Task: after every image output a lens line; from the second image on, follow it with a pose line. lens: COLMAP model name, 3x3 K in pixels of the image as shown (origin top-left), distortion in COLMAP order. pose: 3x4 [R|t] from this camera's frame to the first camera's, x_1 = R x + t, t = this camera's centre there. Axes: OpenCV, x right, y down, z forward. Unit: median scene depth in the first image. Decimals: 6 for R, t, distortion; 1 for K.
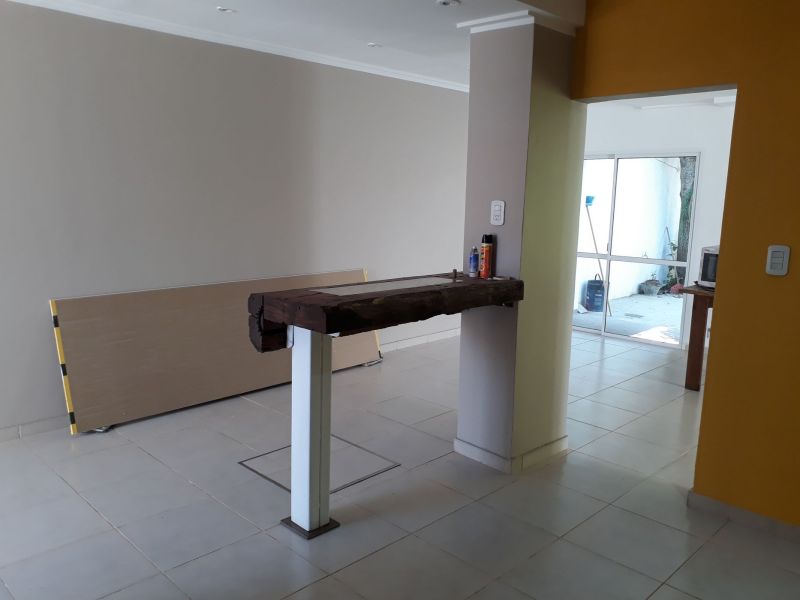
lens RADIAL K [[633.8, 0, 400.0], [0, 633.8, 300.0], [0, 0, 1]] dist [0.142352, -0.279958]
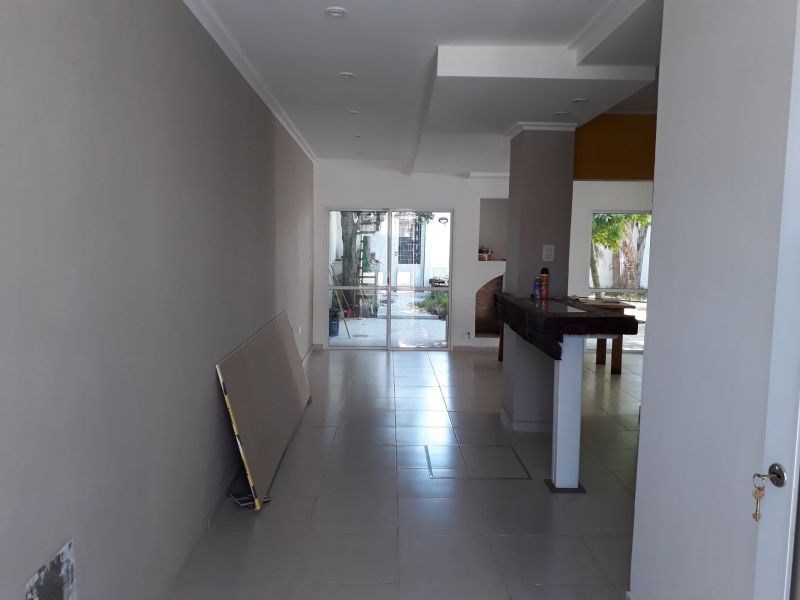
lens RADIAL K [[633.8, 0, 400.0], [0, 633.8, 300.0], [0, 0, 1]] dist [0.142352, -0.279958]
pose [[0.702870, -0.078833, 0.706936, -1.107251], [0.120885, 0.992621, -0.009498, -0.057039], [-0.700971, 0.092134, 0.707214, 0.217797]]
